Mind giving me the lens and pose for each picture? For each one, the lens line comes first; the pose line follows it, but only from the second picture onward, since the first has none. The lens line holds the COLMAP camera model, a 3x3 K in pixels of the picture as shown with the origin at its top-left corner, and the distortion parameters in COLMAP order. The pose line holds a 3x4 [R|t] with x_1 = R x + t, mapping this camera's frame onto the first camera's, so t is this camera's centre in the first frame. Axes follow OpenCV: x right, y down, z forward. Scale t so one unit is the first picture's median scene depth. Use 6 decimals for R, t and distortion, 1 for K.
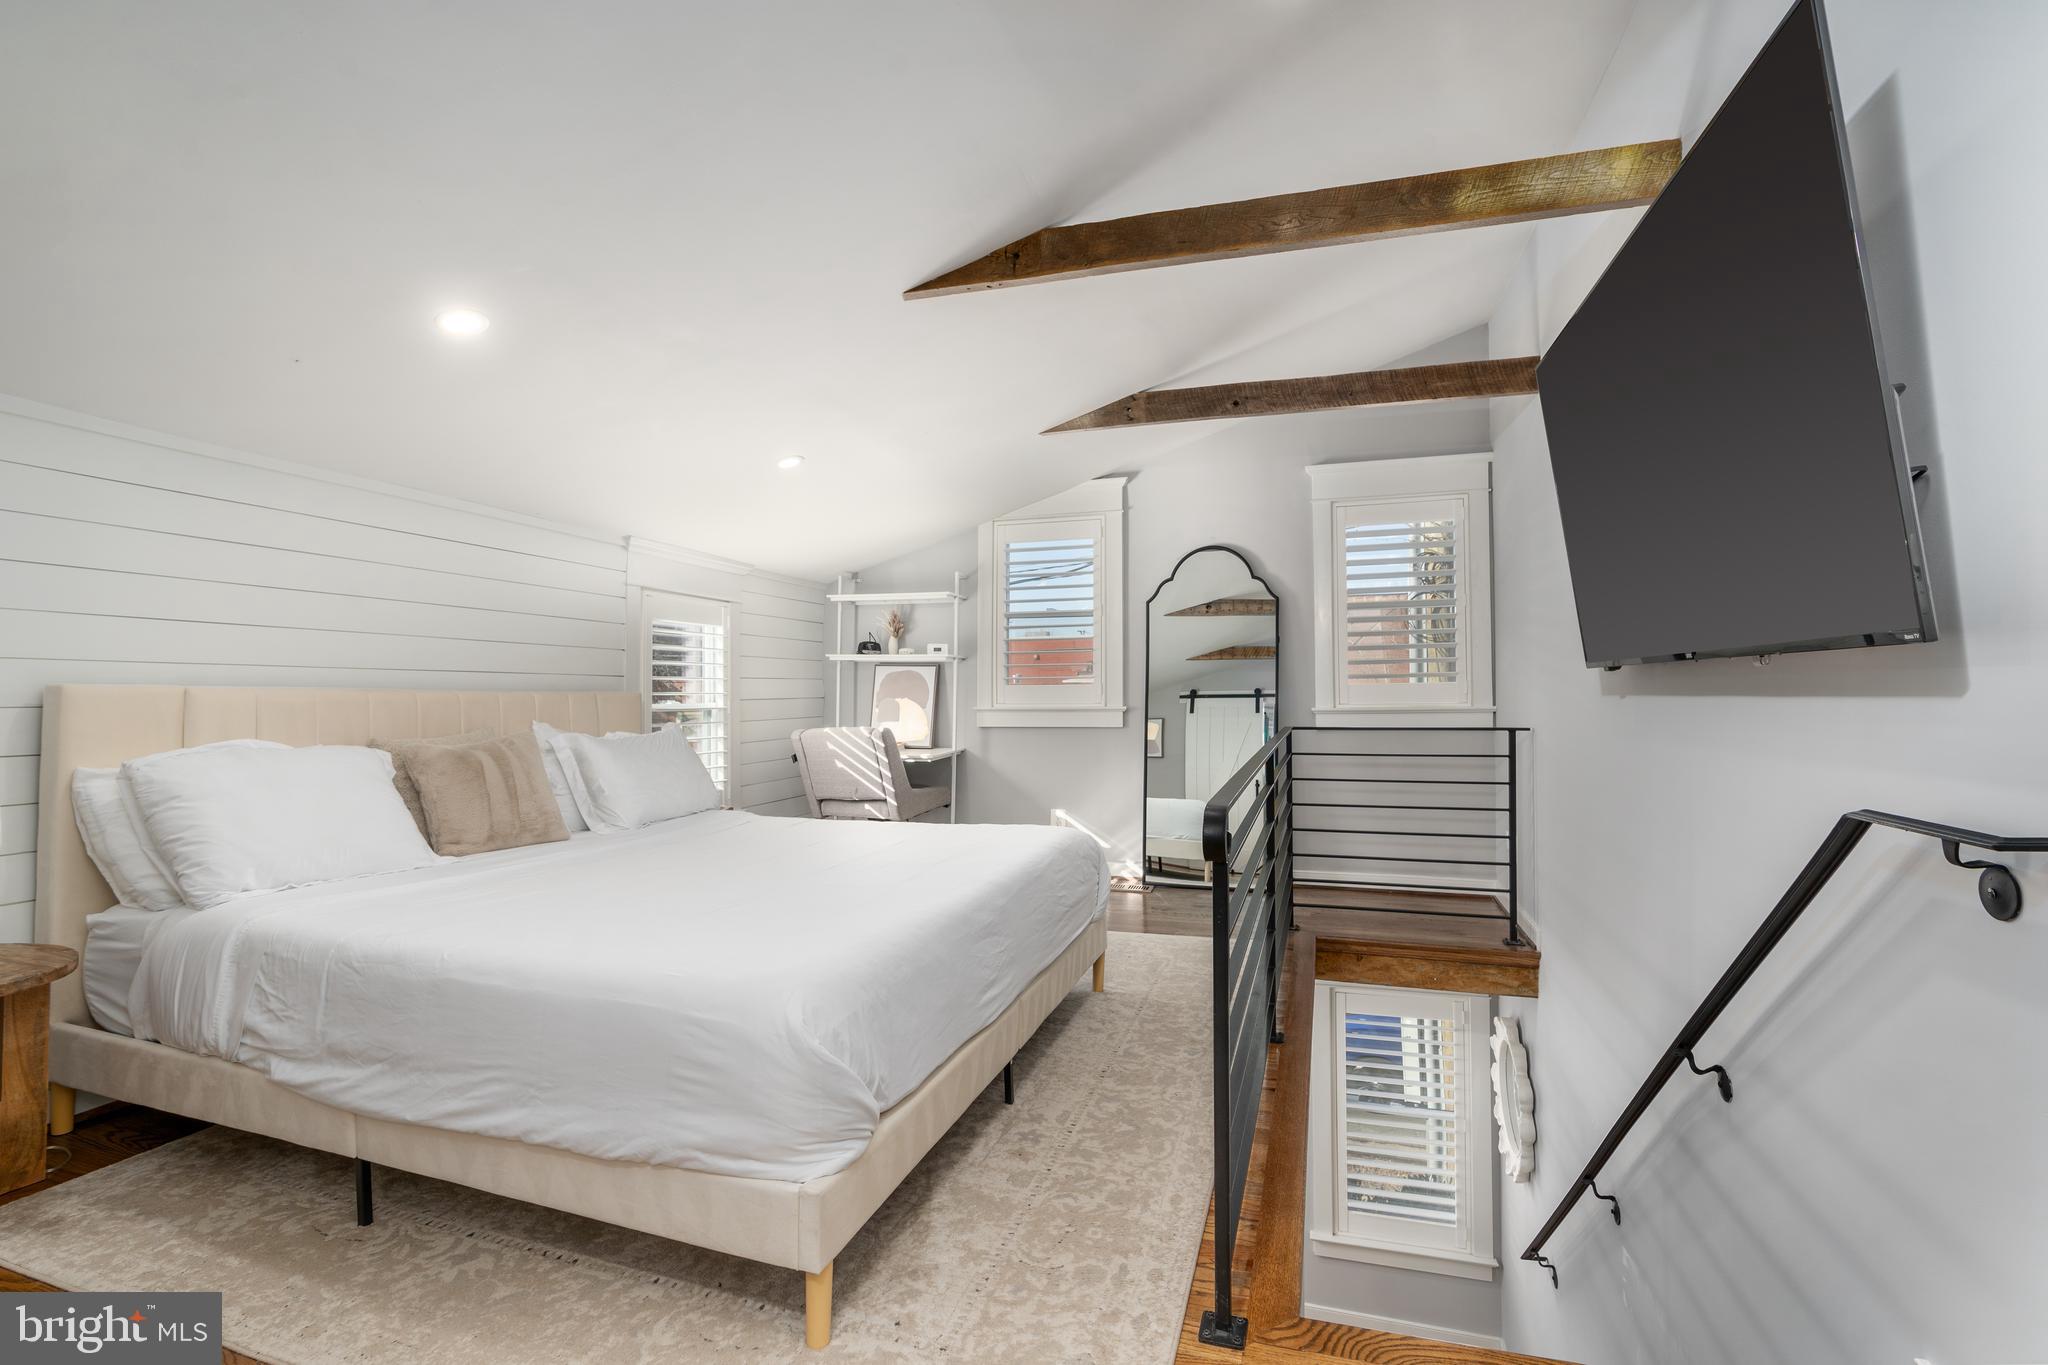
lens RADIAL K [[967.7, 0, 1021.9], [0, 967.7, 689.8], [0, 0, 1]] dist [-0.009428, 0.006176]
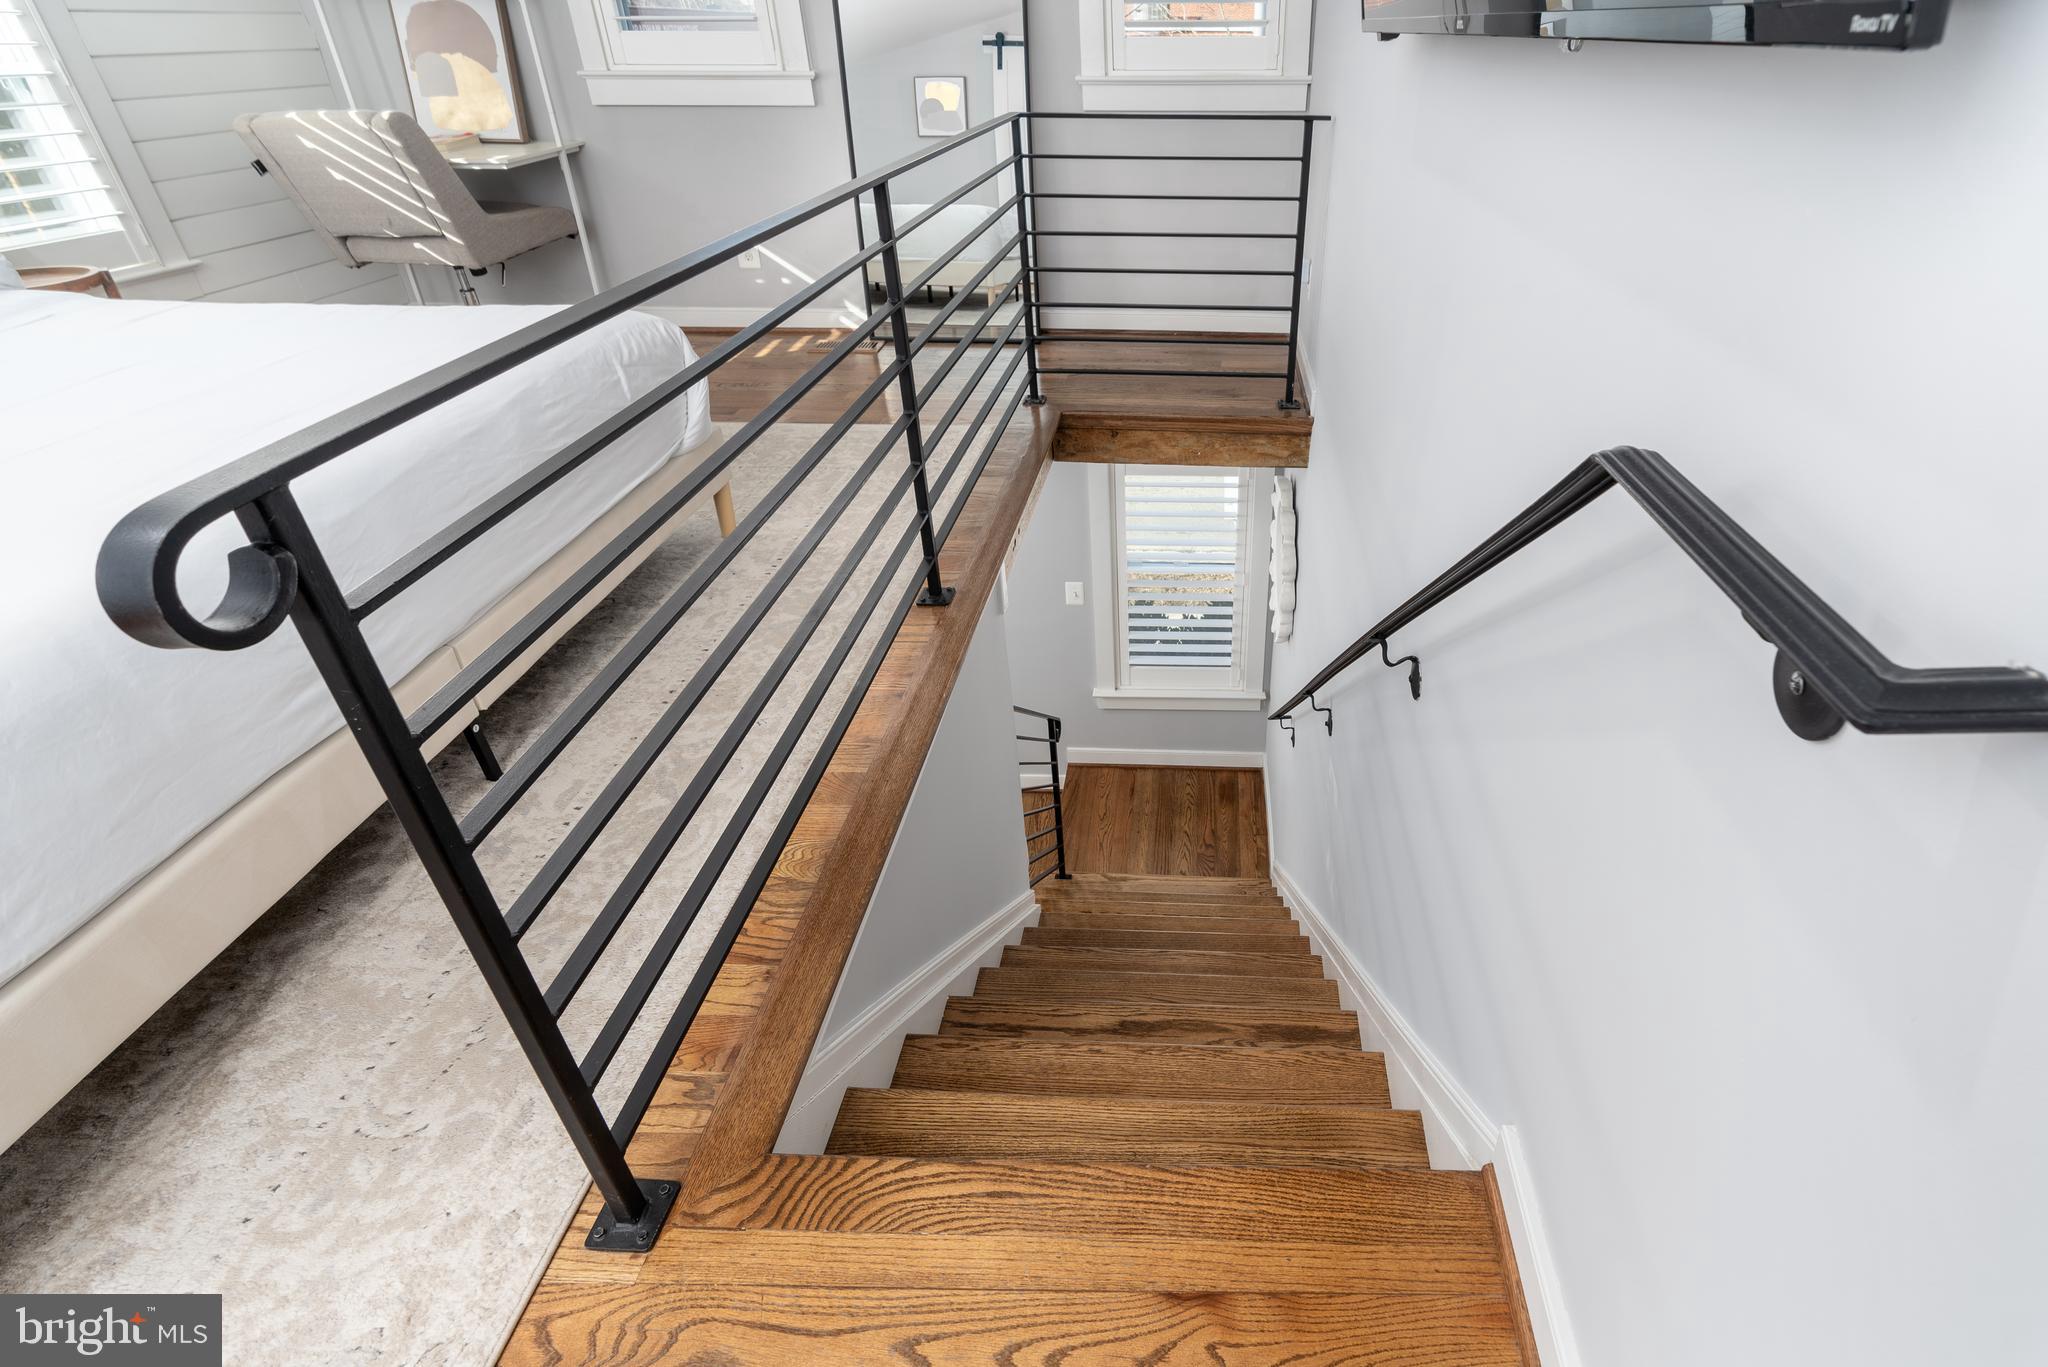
lens RADIAL K [[1025.3, 0, 1166.2], [0, 1025.3, 682.1], [0, 0, 1]] dist [-0.005659, 0.002382]
pose [[0.960326, -0.138804, 0.241885, 0.152497], [-0.013351, 0.843464, 0.537020, -0.013205], [-0.278561, -0.518943, 0.808147, 0.175718]]
